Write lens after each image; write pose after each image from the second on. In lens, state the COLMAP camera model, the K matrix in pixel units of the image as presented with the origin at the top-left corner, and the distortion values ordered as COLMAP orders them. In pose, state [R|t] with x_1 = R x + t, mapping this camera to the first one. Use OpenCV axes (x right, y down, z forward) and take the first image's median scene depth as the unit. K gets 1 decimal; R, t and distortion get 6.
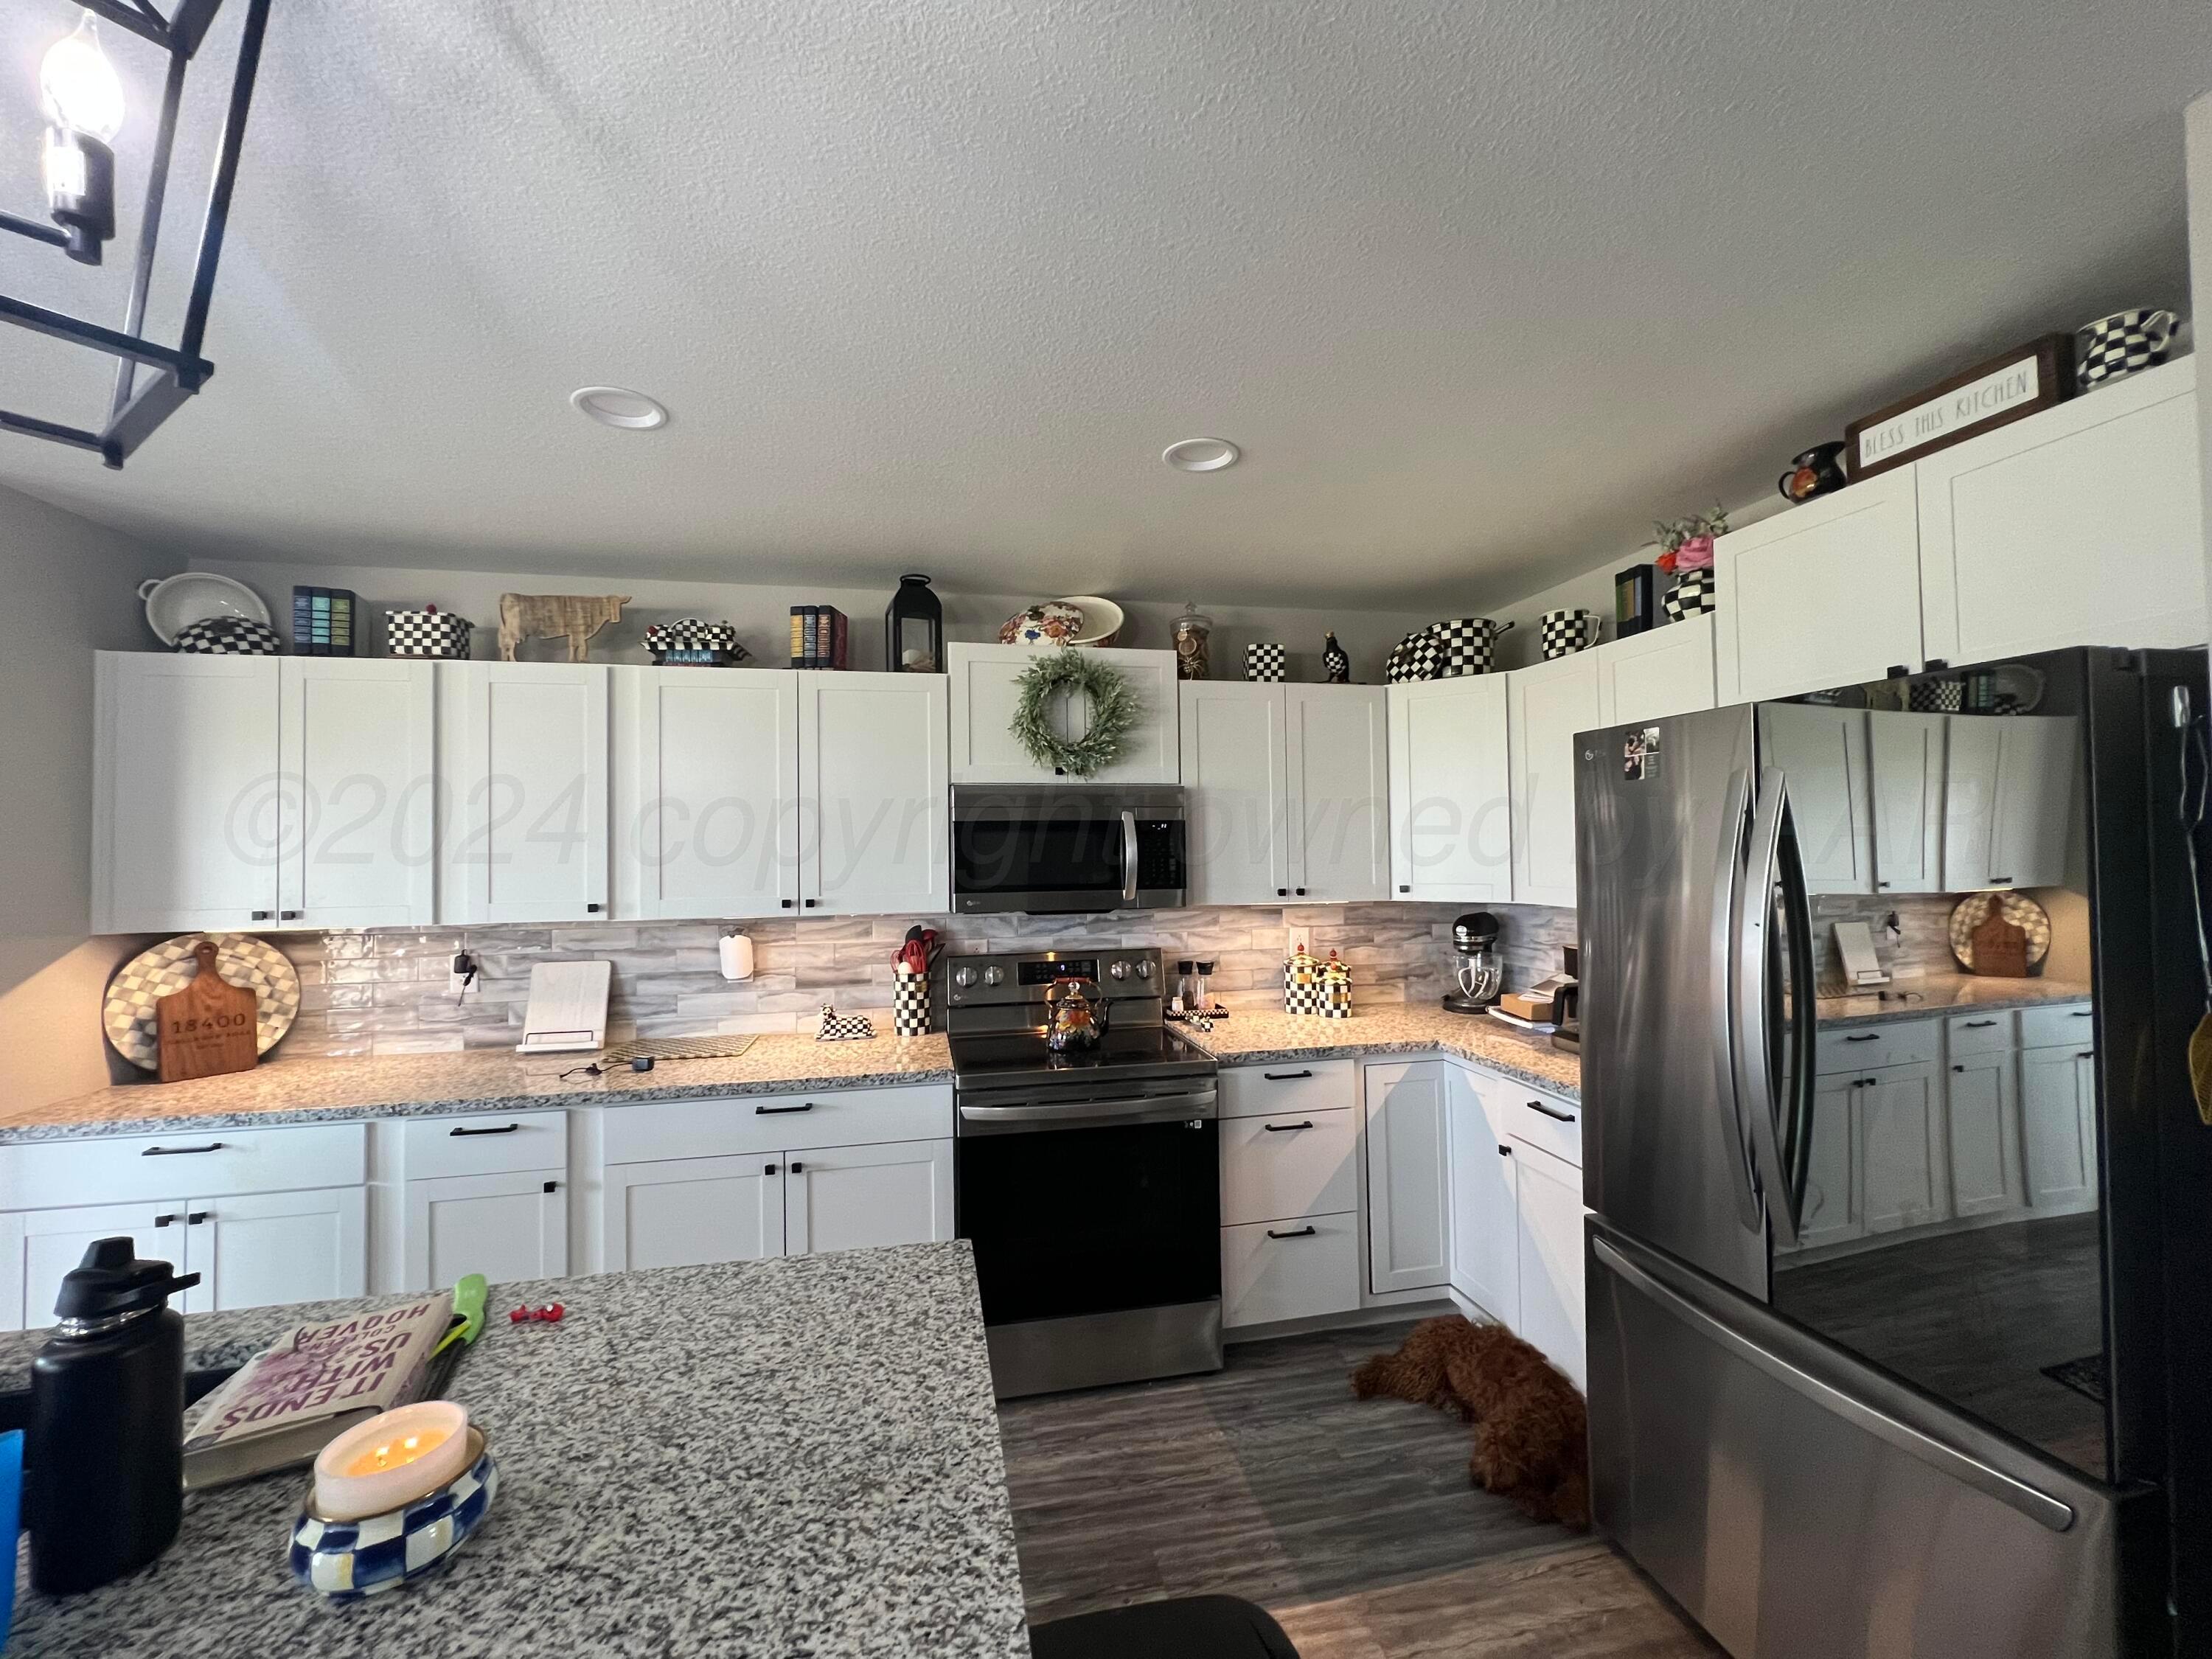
lens RADIAL K [[890.1, 0, 1100.0], [0, 890.1, 827.7], [0, 0, 1]] dist [-0.001389, -0.000073]
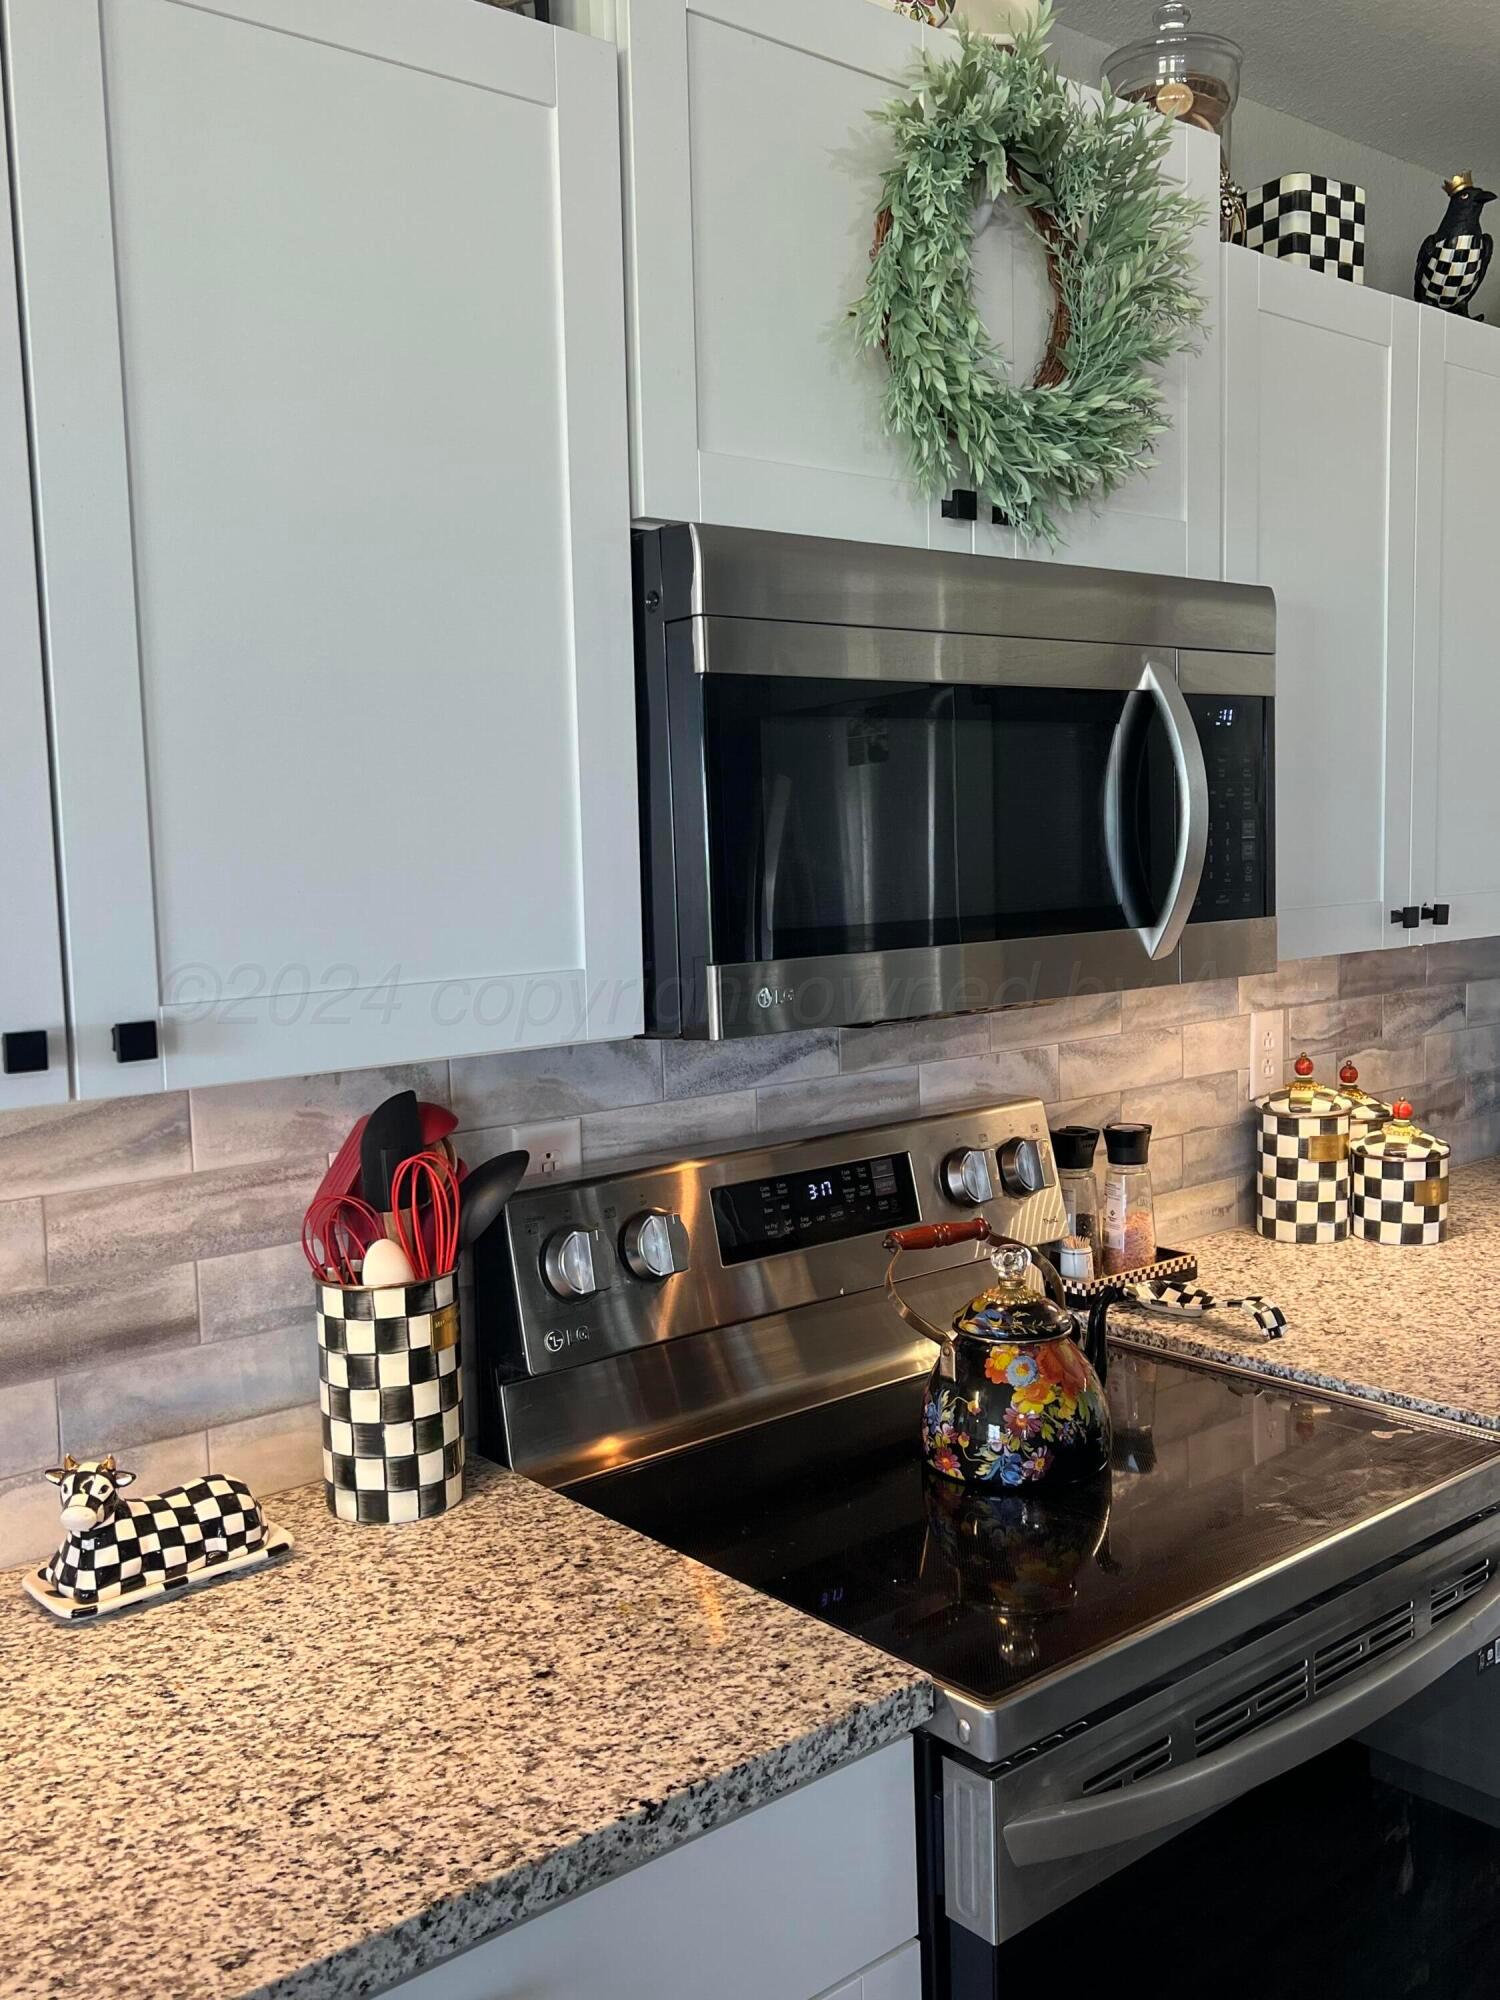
lens RADIAL K [[1747.8, 0, 750.0], [0, 1747.8, 1000.0], [0, 0, 1]] dist [0.095569, -0.160372]
pose [[0.886007, -0.055132, 0.460382, -0.372660], [0.002200, 0.993395, 0.114727, 0.026507], [-0.463666, -0.100636, 0.880276, 0.541897]]
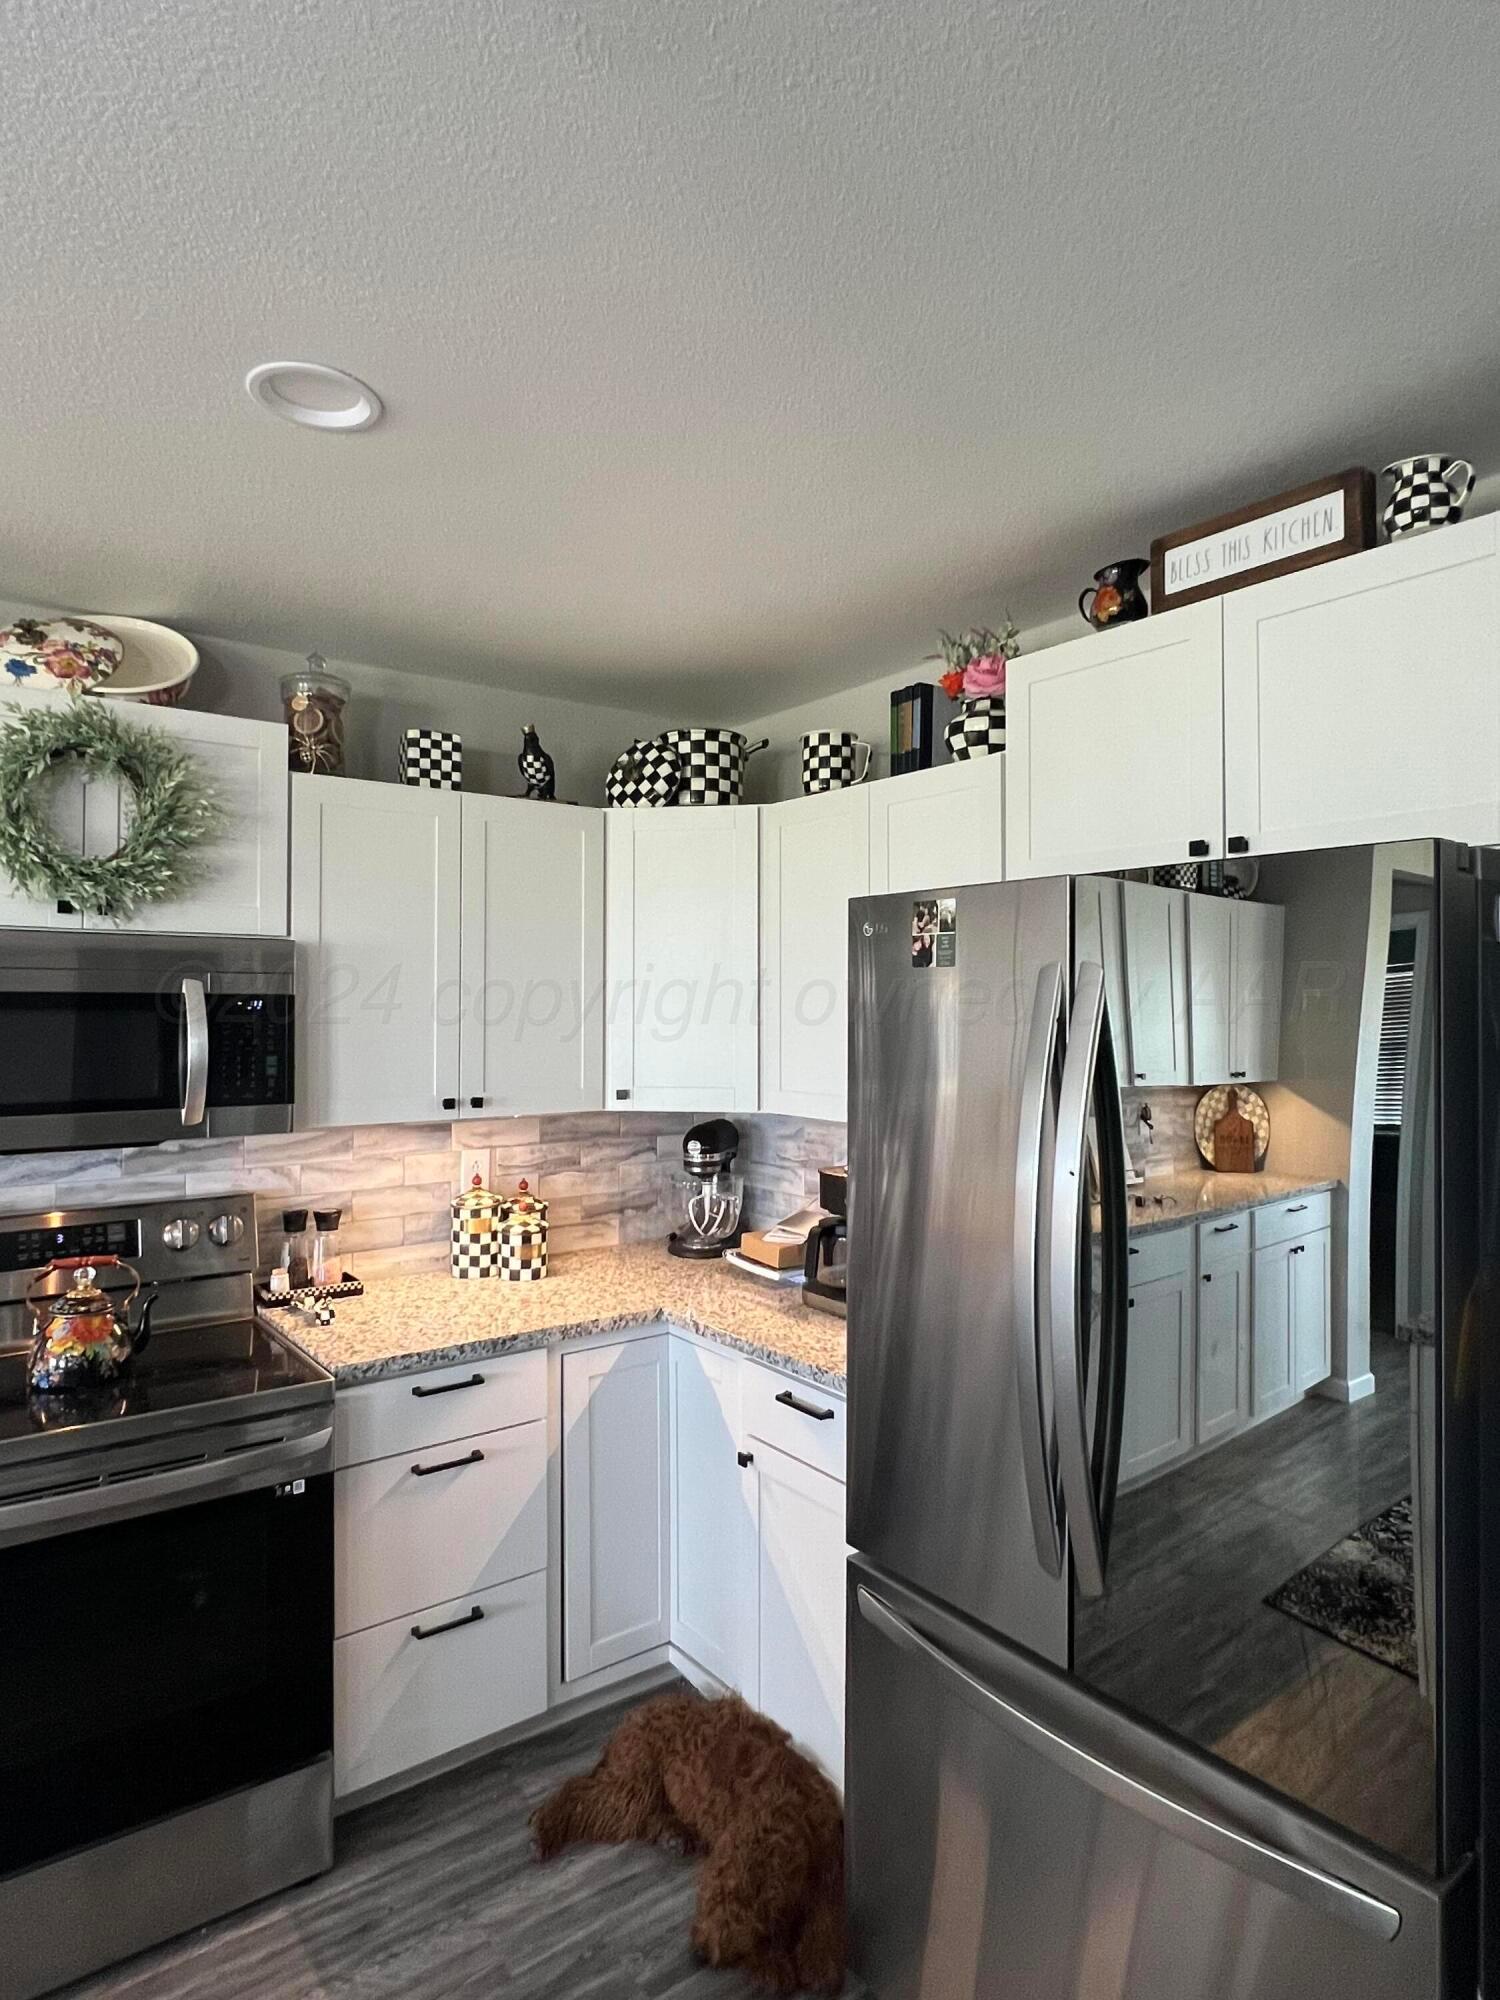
lens RADIAL K [[1147.7, 0, 745.4], [0, 1147.7, 986.9], [0, 0, 1]] dist [0.000350, -0.002194]
pose [[0.906325, 0.021755, 0.422021, 0.043131], [-0.023931, 0.999714, -0.000143, -0.022299], [-0.421903, -0.009970, 0.906586, 0.131252]]
